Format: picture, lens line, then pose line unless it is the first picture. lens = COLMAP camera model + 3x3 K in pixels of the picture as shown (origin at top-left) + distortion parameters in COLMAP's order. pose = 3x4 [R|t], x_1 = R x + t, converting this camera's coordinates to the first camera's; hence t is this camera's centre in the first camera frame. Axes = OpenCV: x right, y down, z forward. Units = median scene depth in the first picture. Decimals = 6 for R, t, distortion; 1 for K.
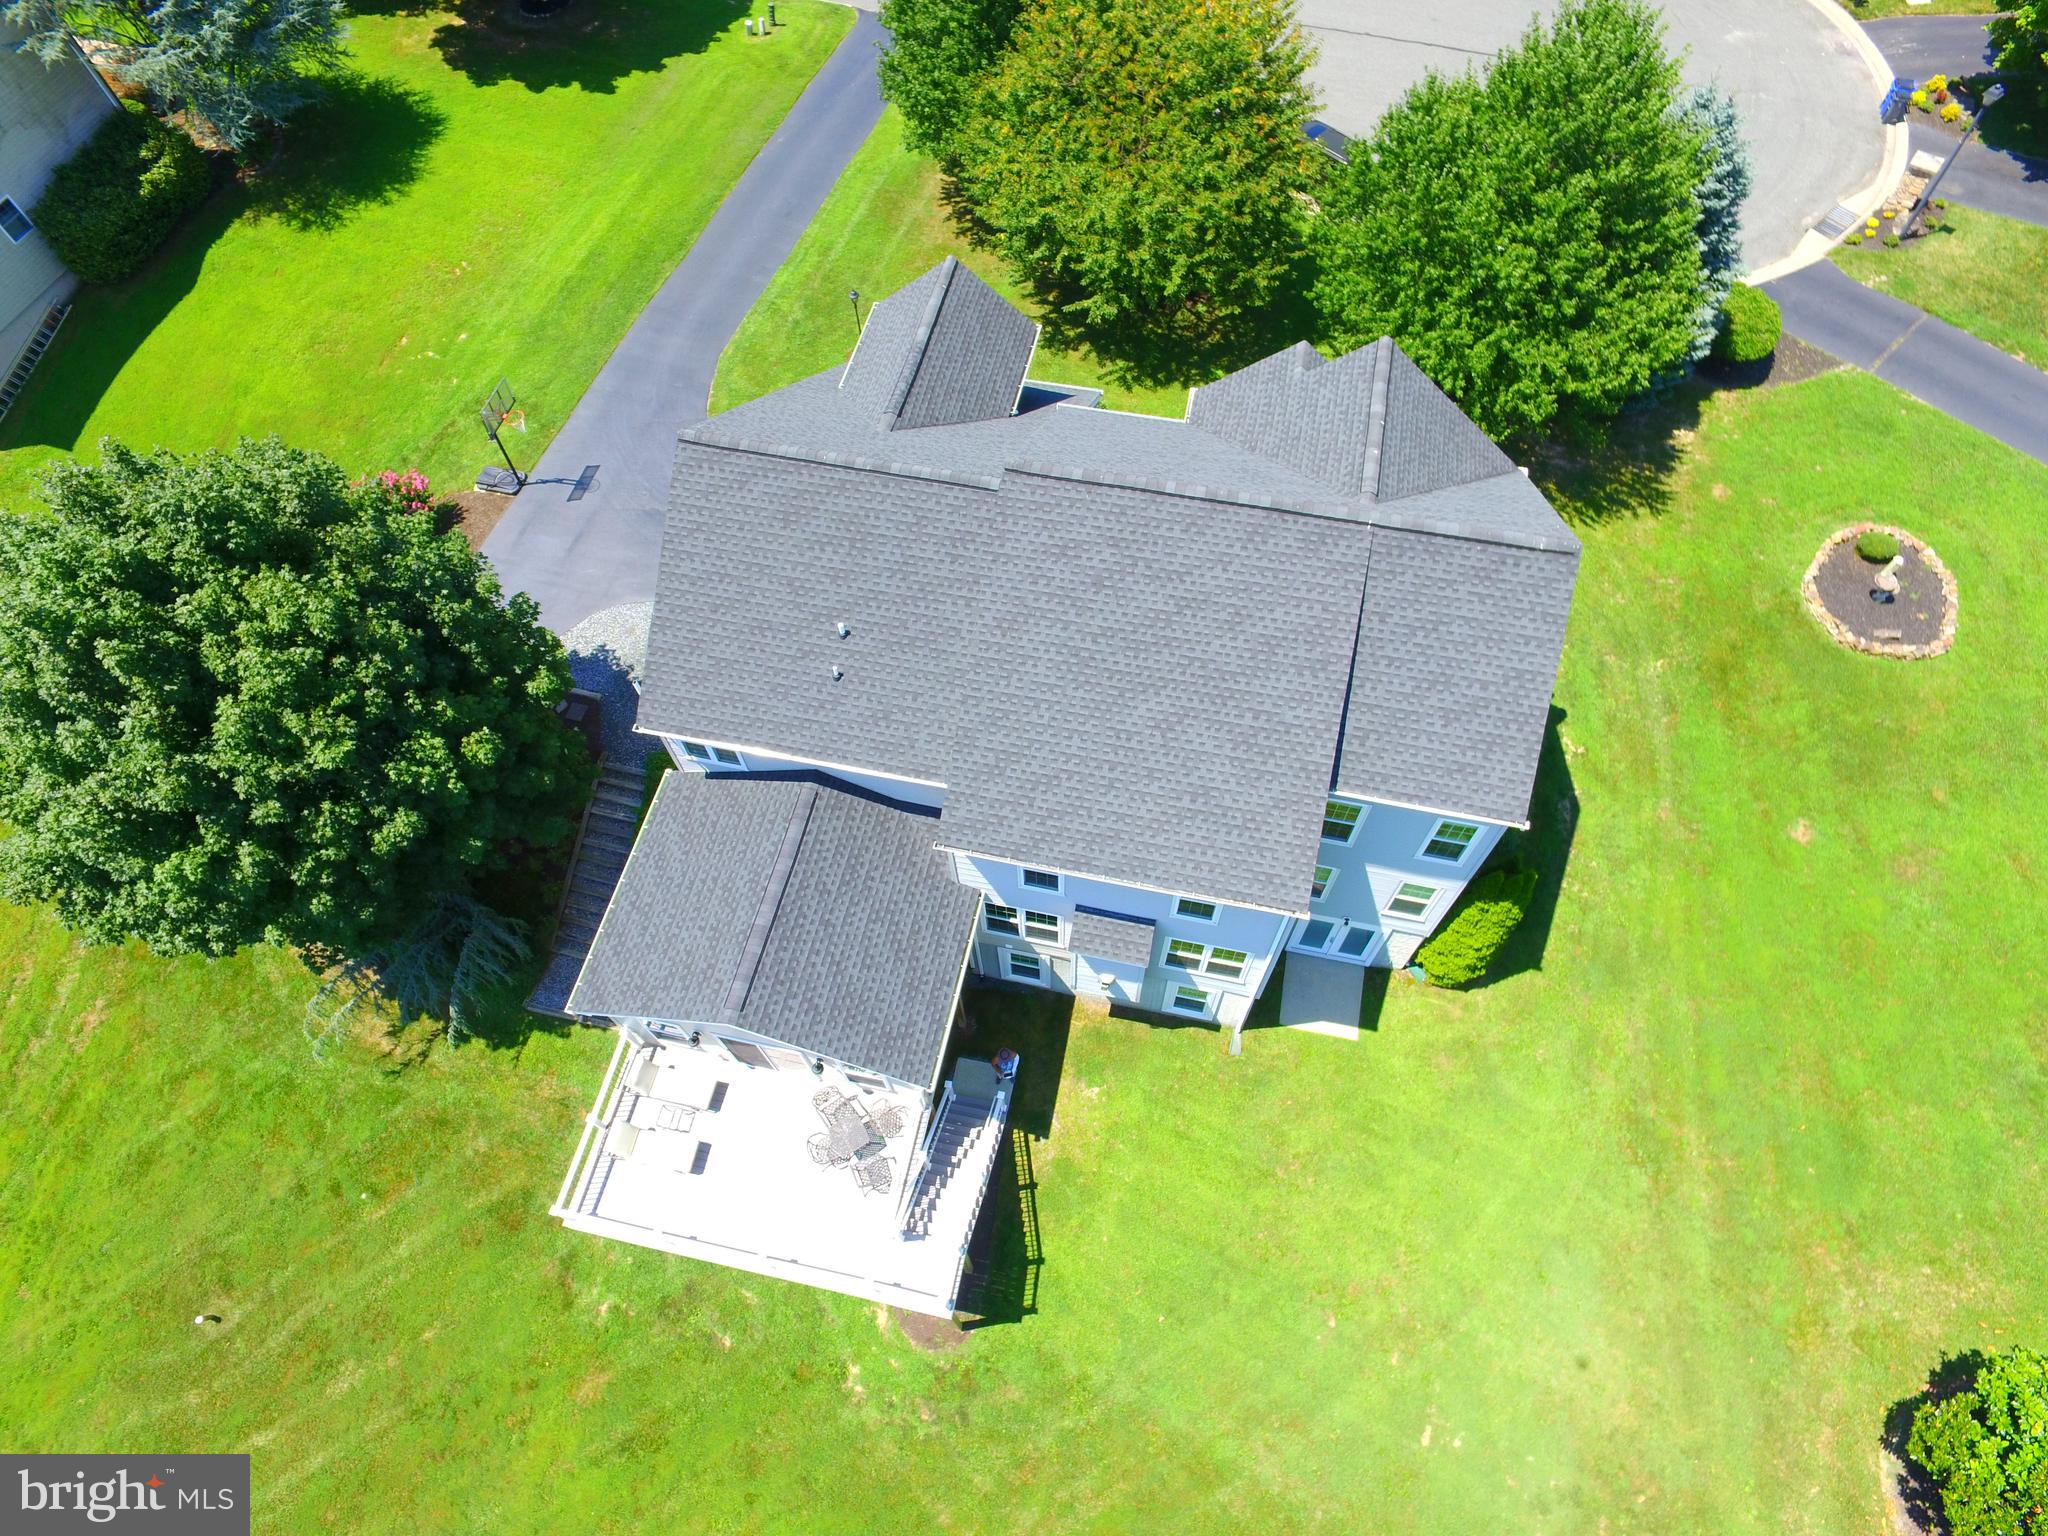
lens RADIAL K [[1189.9, 0, 1029.3], [0, 1189.9, 766.0], [0, 0, 1]] dist [-0.004096, 0.012223]
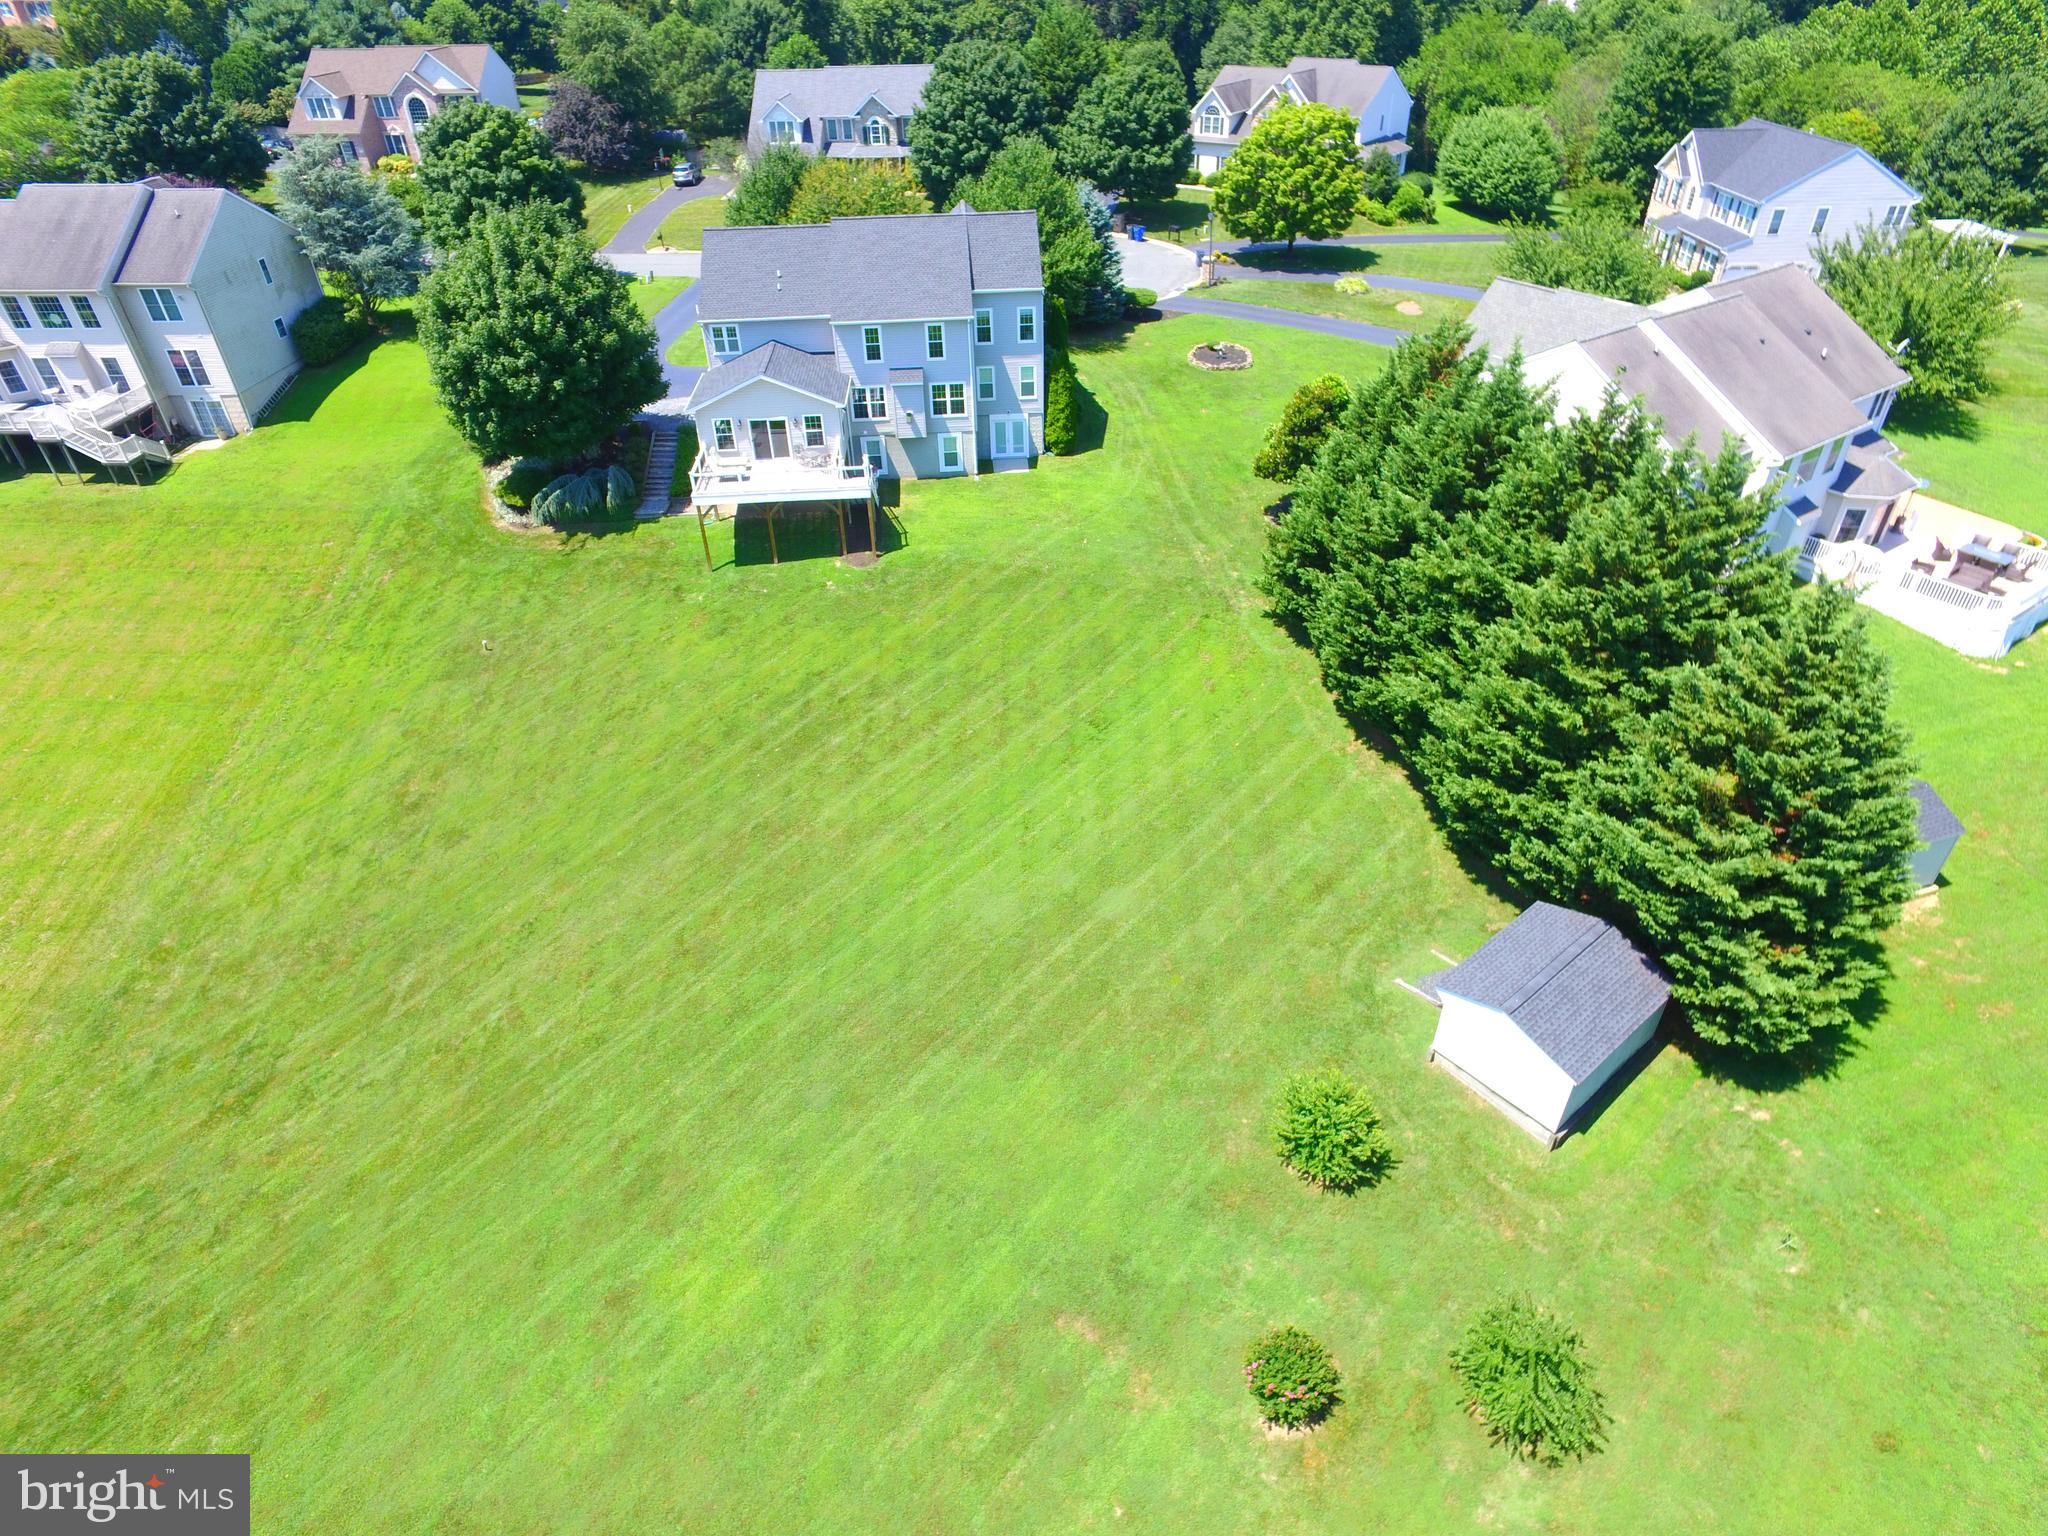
lens RADIAL K [[1189.9, 0, 1029.3], [0, 1189.9, 766.0], [0, 0, 1]] dist [-0.004096, 0.012223]
pose [[0.961644, -0.162063, 0.221305, -0.302855], [0.240305, 0.886780, -0.394810, 1.586370], [-0.132265, 0.432848, 0.891711, -0.735985]]
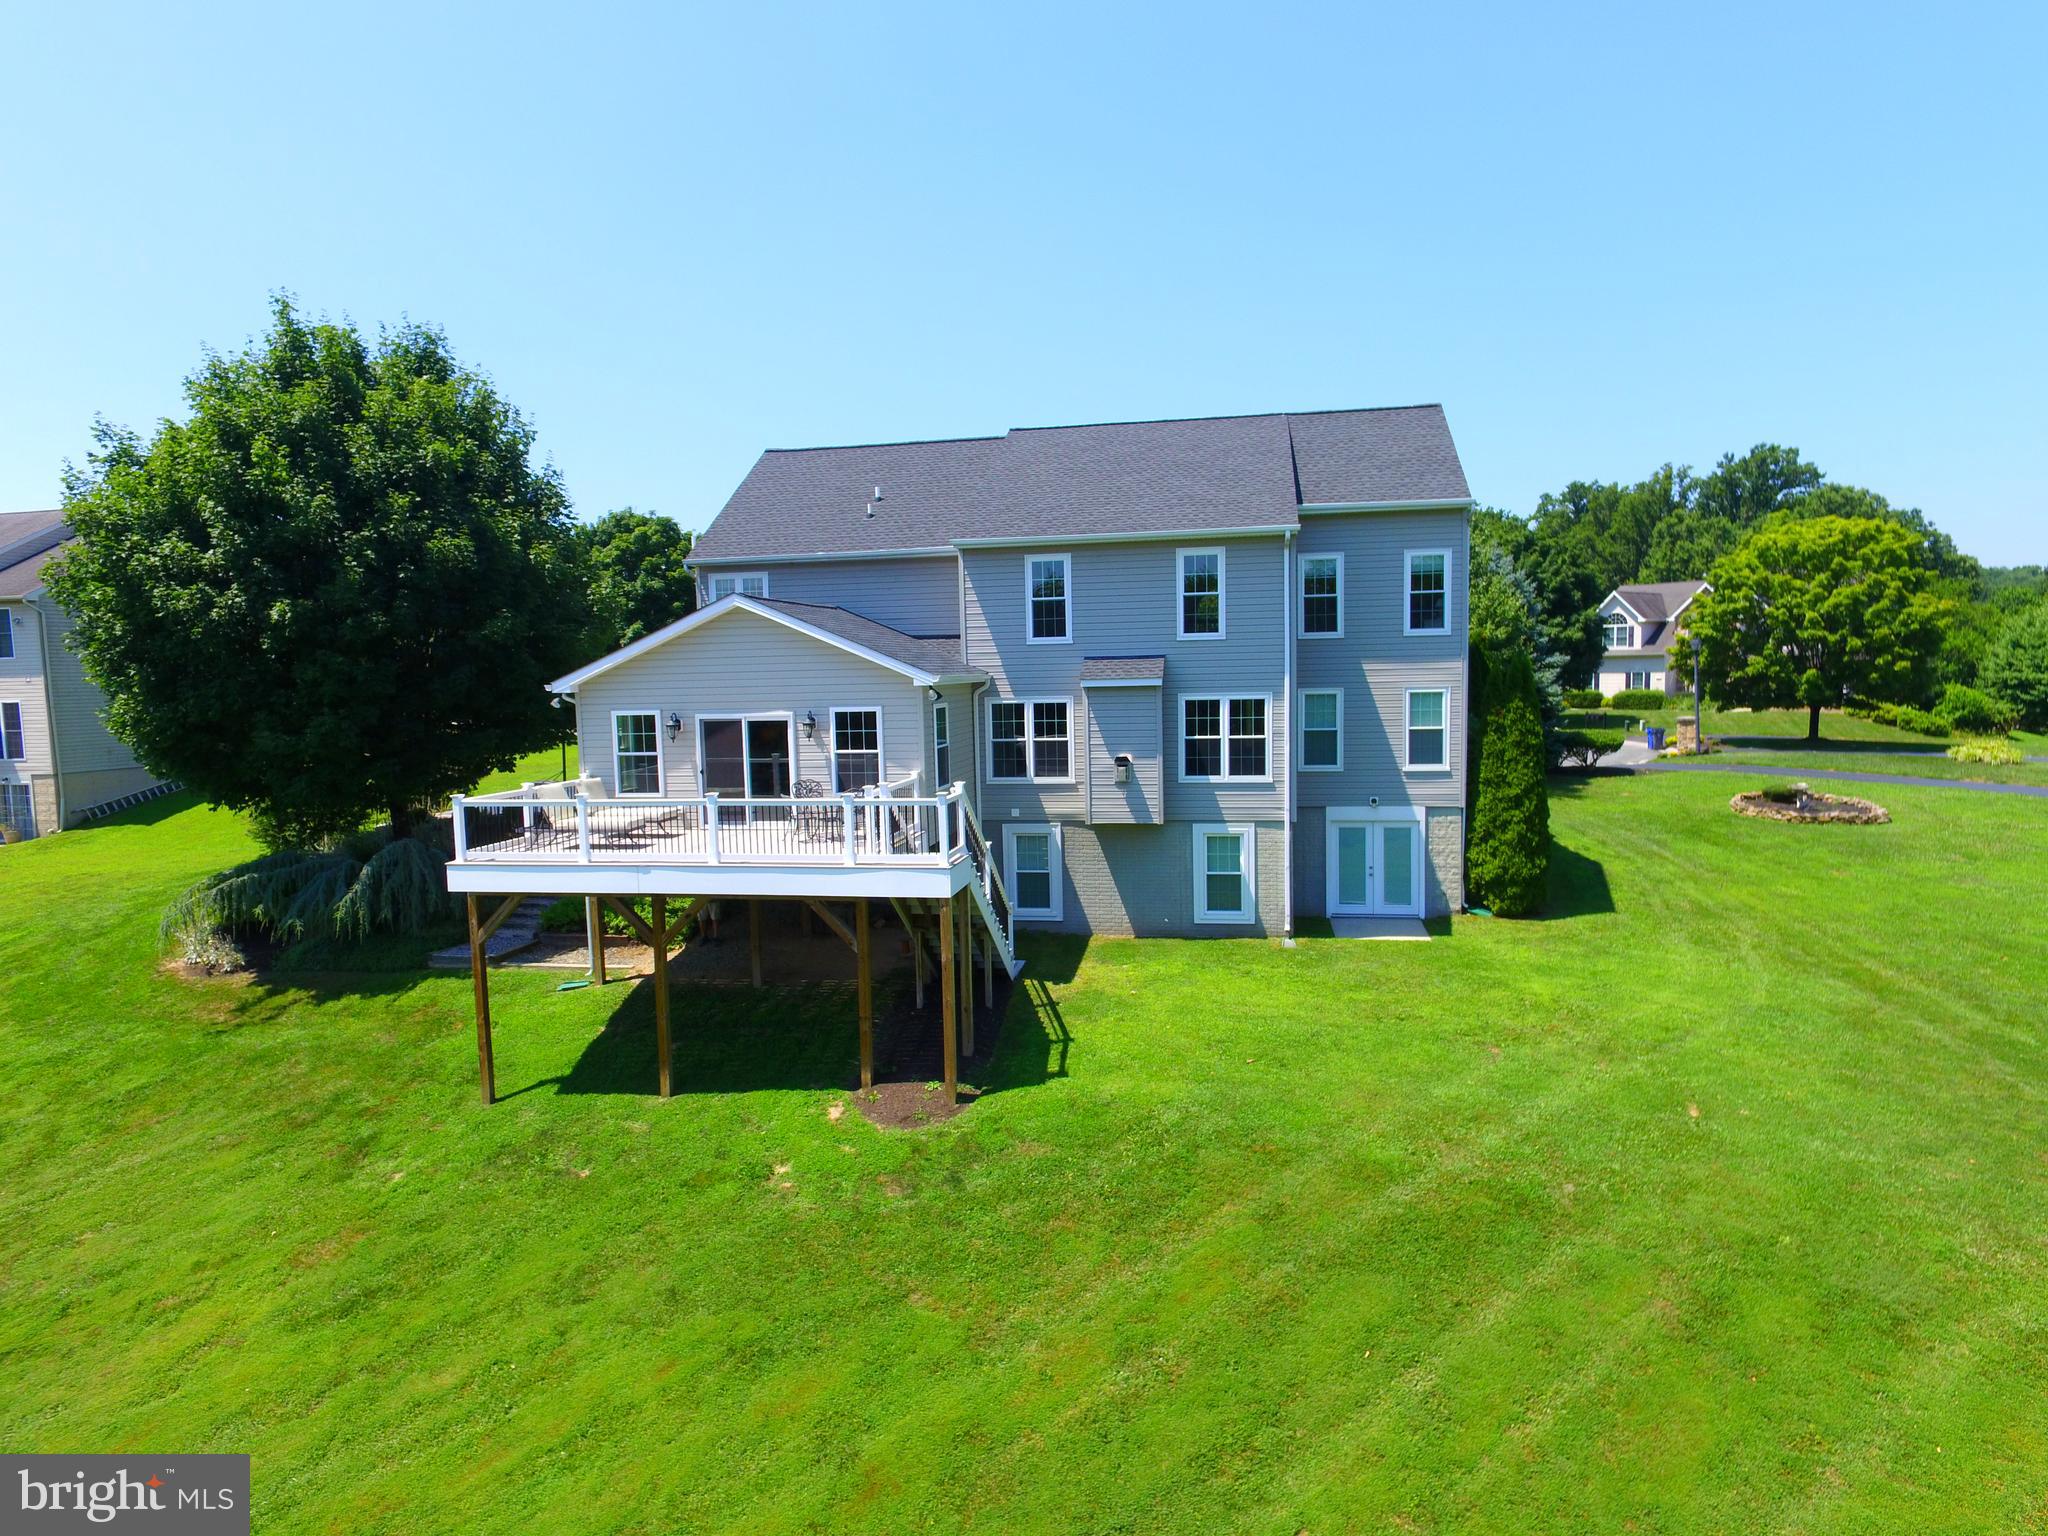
lens RADIAL K [[1190.8, 0, 1030.9], [0, 1190.8, 776.1], [0, 0, 1]] dist [-0.001890, -0.000179]
pose [[0.999494, -0.007190, 0.030969, -0.031577], [0.029555, 0.569145, -0.821706, 0.841782], [-0.011717, 0.822206, 0.569070, 0.430092]]
